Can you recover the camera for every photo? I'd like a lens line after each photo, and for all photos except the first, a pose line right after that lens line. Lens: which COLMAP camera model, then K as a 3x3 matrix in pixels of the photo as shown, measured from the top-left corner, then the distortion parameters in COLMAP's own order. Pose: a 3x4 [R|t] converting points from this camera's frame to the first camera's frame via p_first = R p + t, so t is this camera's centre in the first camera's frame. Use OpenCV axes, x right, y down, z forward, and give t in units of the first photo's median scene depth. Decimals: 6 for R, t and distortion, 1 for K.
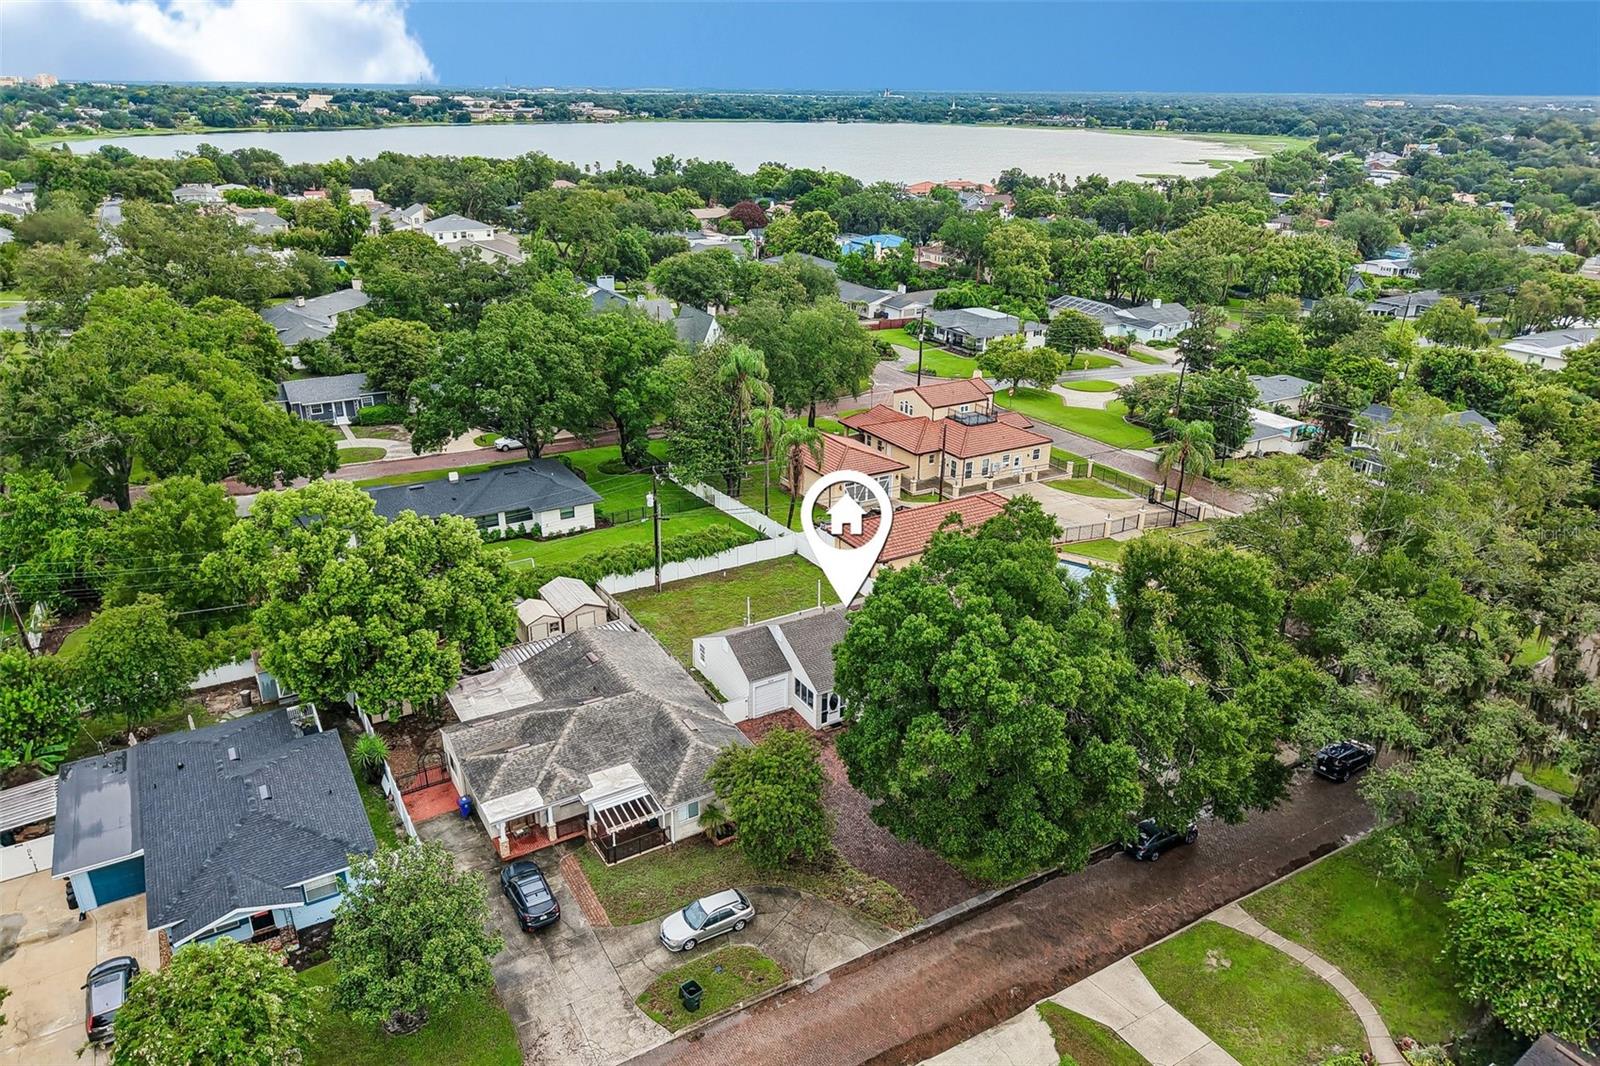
lens RADIAL K [[1069.0, 0, 798.2], [0, 1069.0, 532.5], [0, 0, 1]] dist [0.014750, -0.018341]
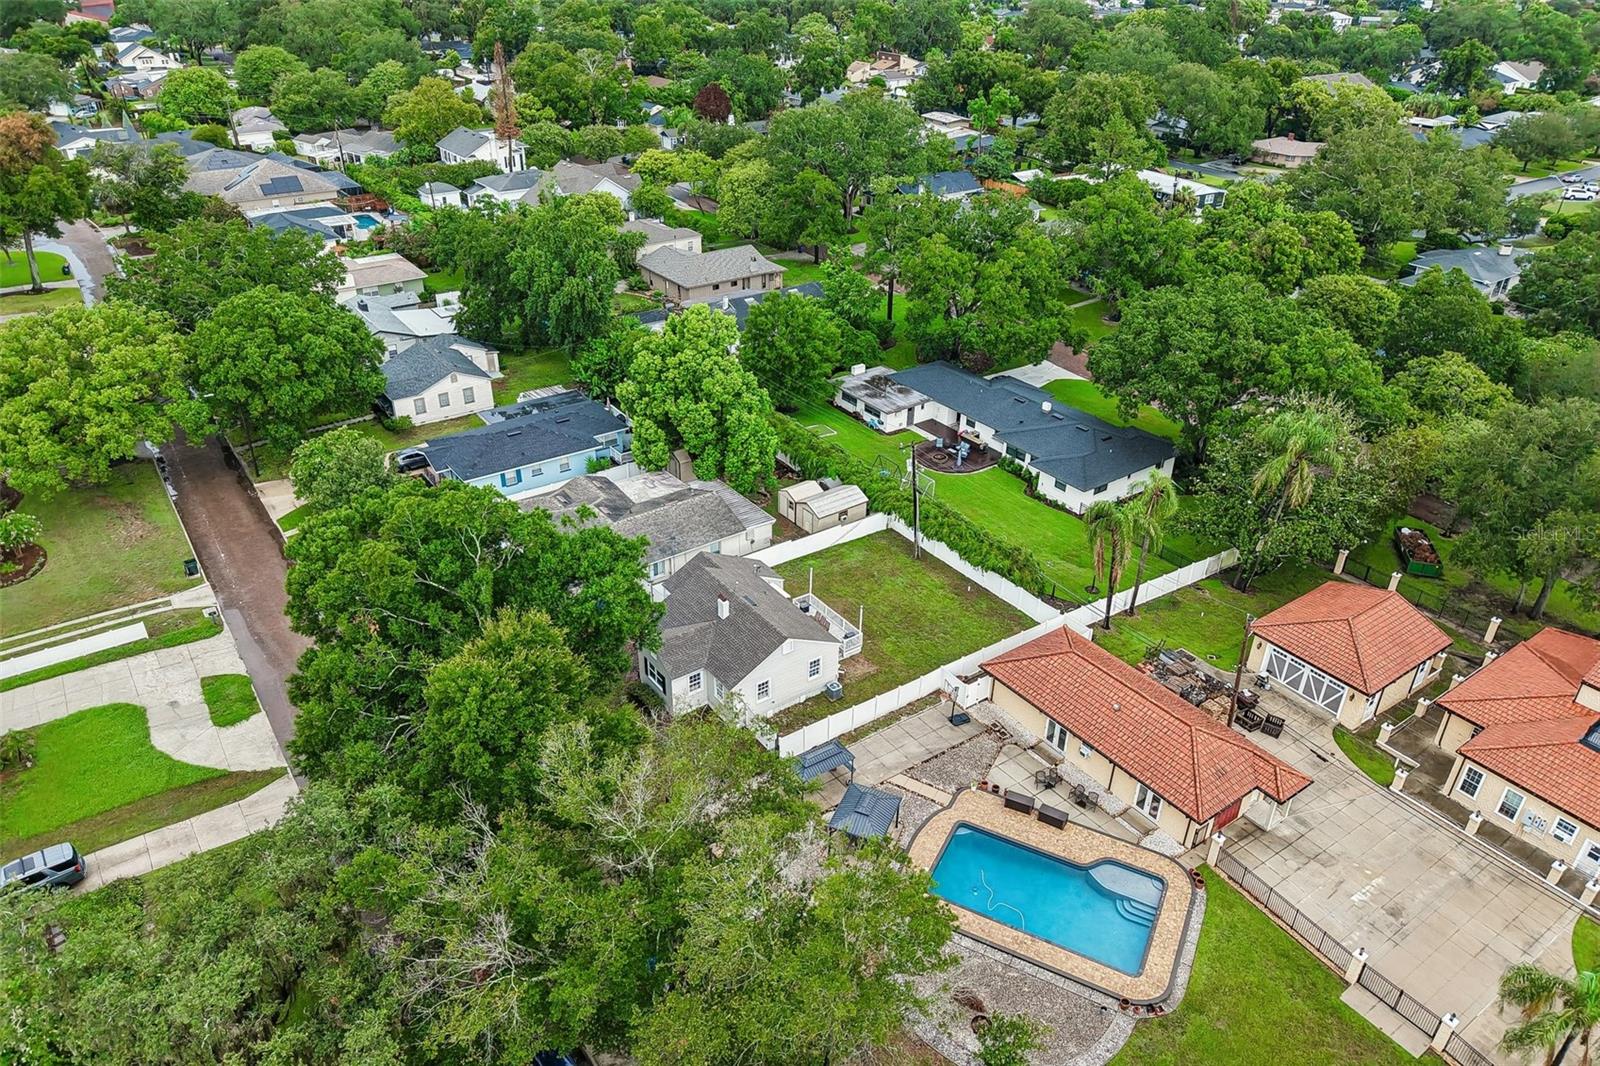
lens RADIAL K [[1069.0, 0, 808.1], [0, 1069.0, 543.3], [0, 0, 1]] dist [0.014750, -0.018341]
pose [[0.063363, 0.492303, -0.868115, 0.638295], [-0.374426, 0.818048, 0.436581, -0.312162], [0.925089, 0.297382, 0.236165, 0.571584]]
